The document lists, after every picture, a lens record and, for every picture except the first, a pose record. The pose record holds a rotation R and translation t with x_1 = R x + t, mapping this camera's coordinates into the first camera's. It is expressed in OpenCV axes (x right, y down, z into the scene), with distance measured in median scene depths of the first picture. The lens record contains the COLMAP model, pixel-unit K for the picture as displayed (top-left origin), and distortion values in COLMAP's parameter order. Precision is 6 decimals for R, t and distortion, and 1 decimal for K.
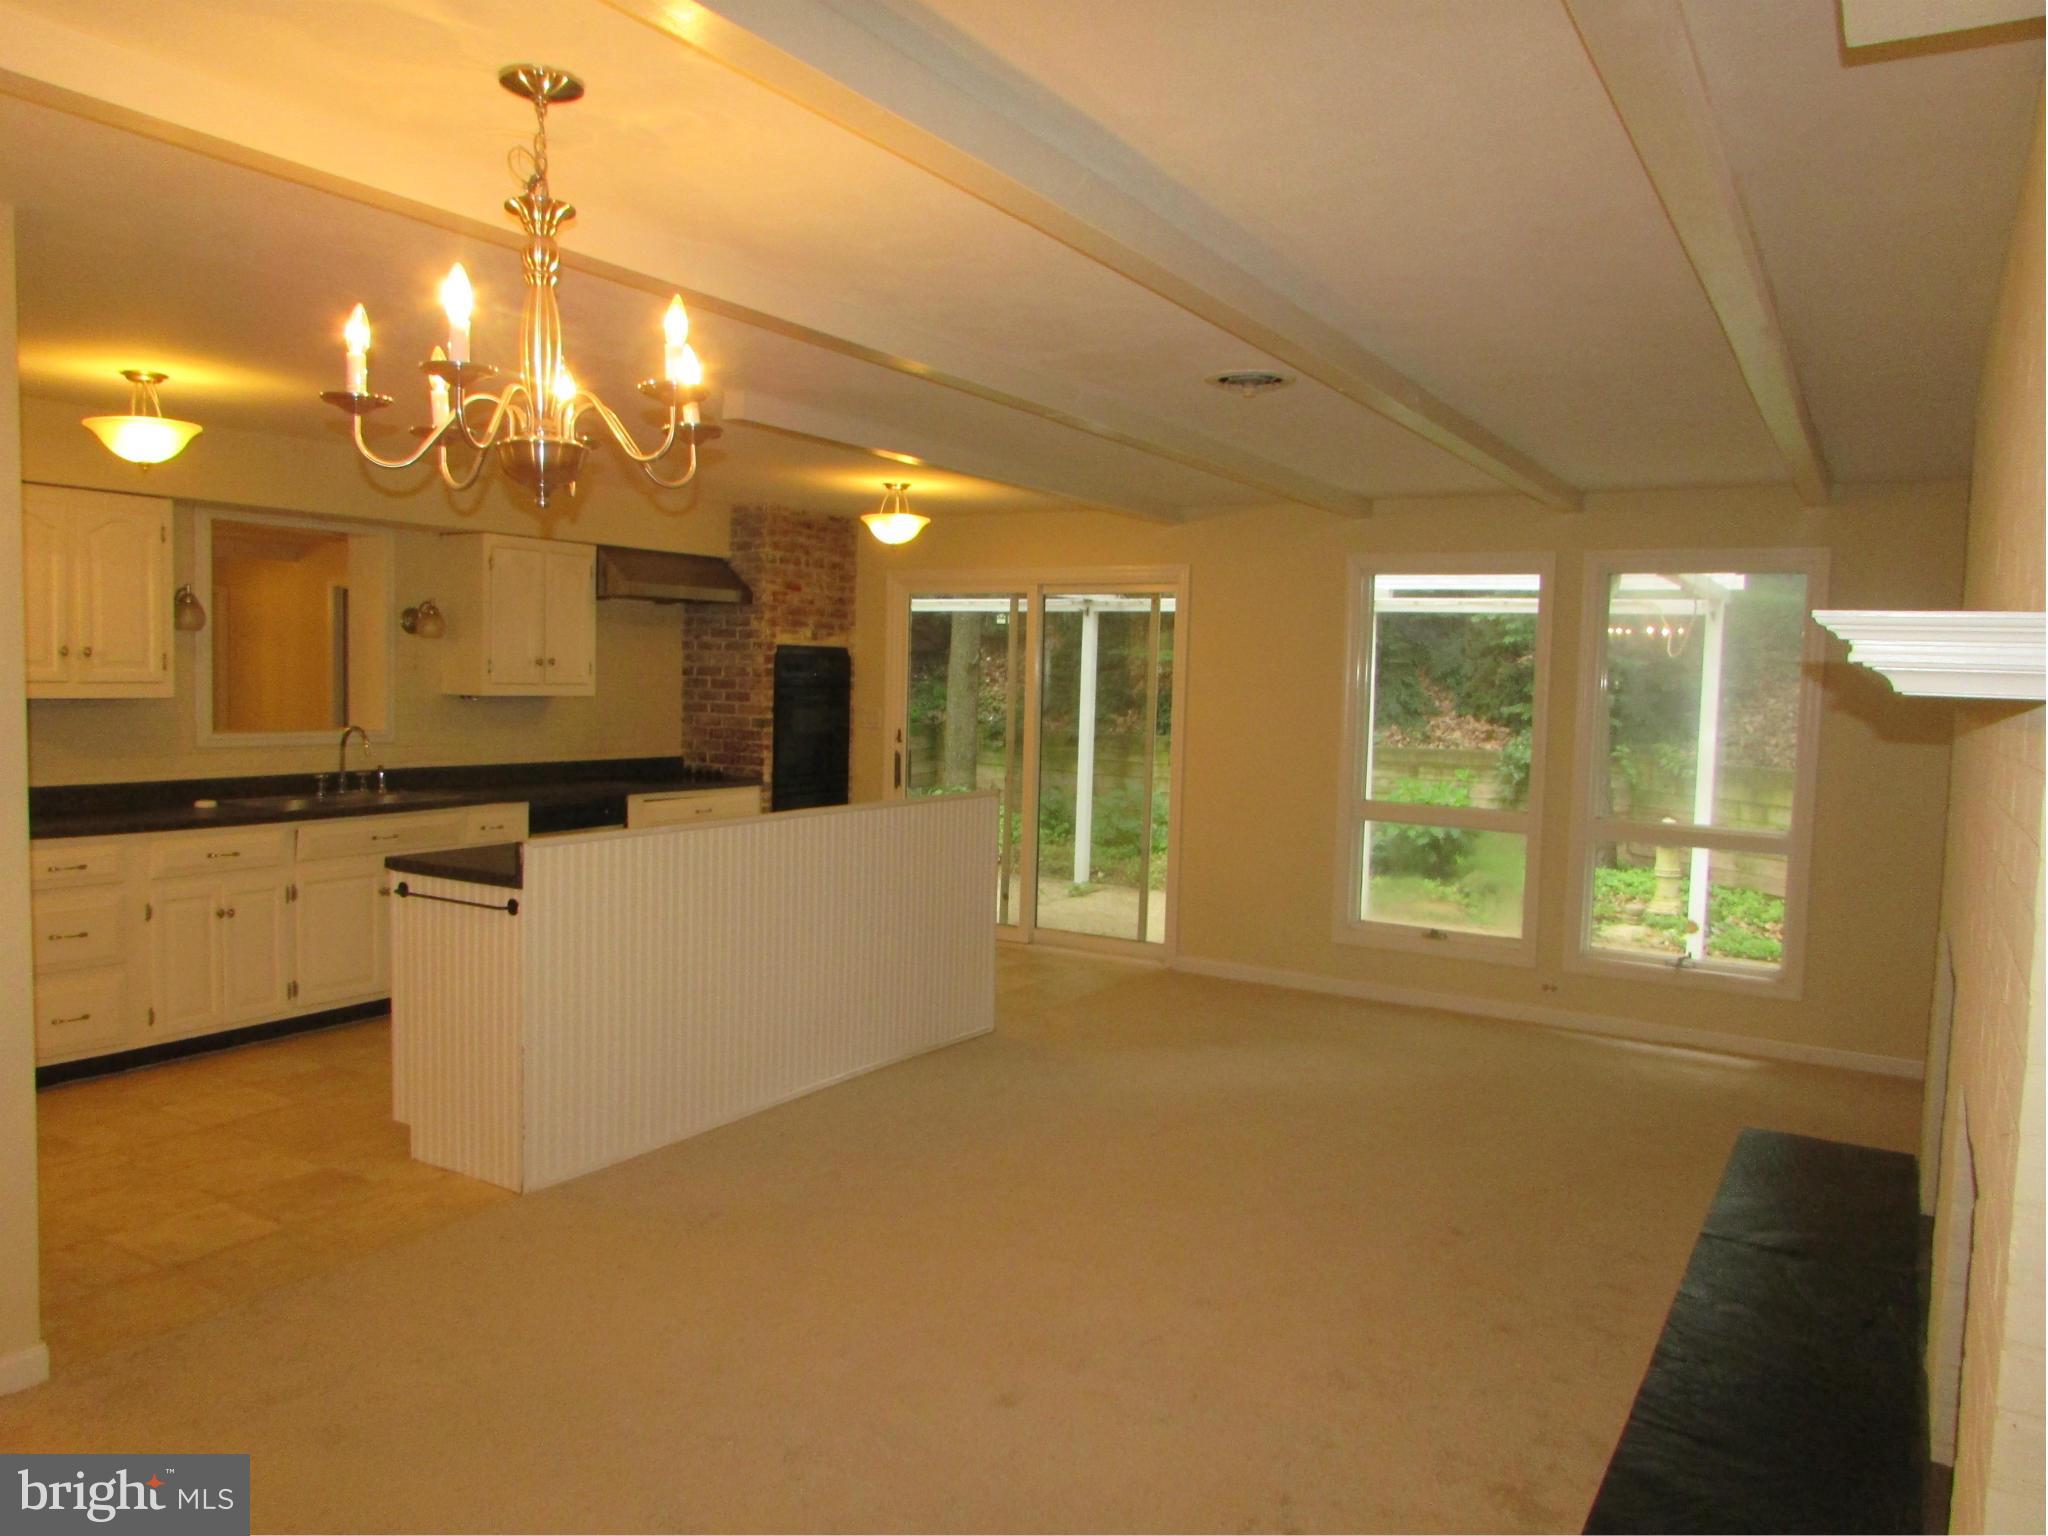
lens RADIAL K [[1451.2, 0, 975.3], [0, 1451.2, 774.9], [0, 0, 1]] dist [-0.054312, -0.002134]
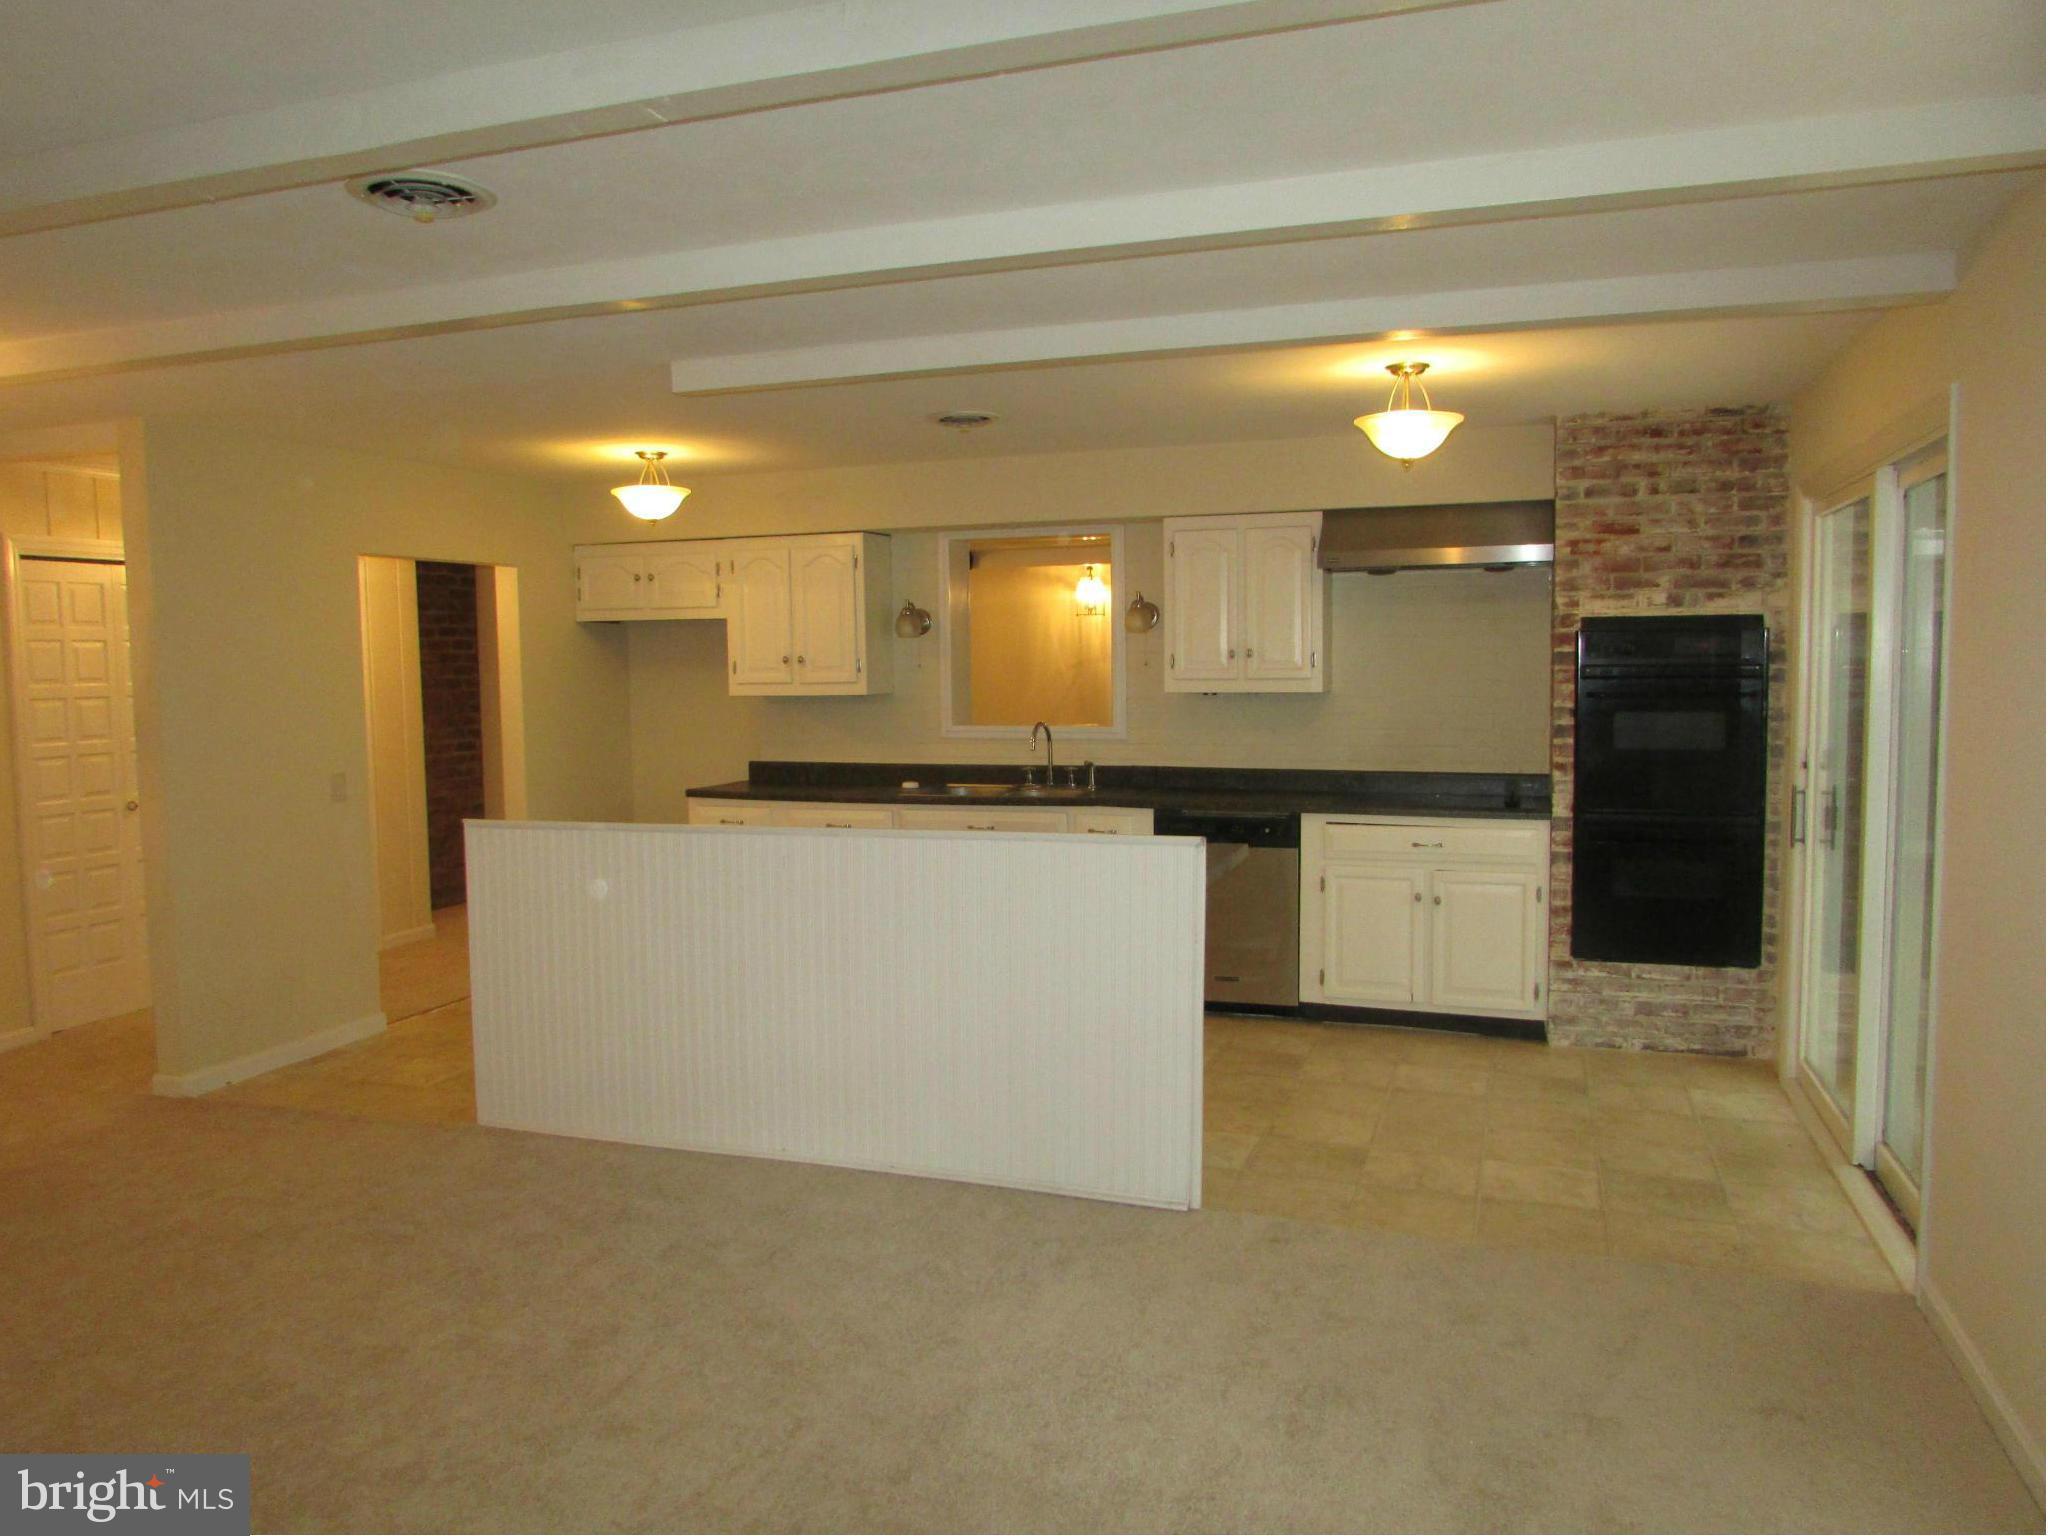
lens RADIAL K [[1451.2, 0, 975.3], [0, 1451.2, 774.9], [0, 0, 1]] dist [-0.054312, -0.002134]
pose [[0.219903, 0.061018, -0.973612, 0.466547], [-0.043994, 0.997647, 0.052588, -0.039181], [0.974529, 0.031268, 0.222070, 0.577549]]
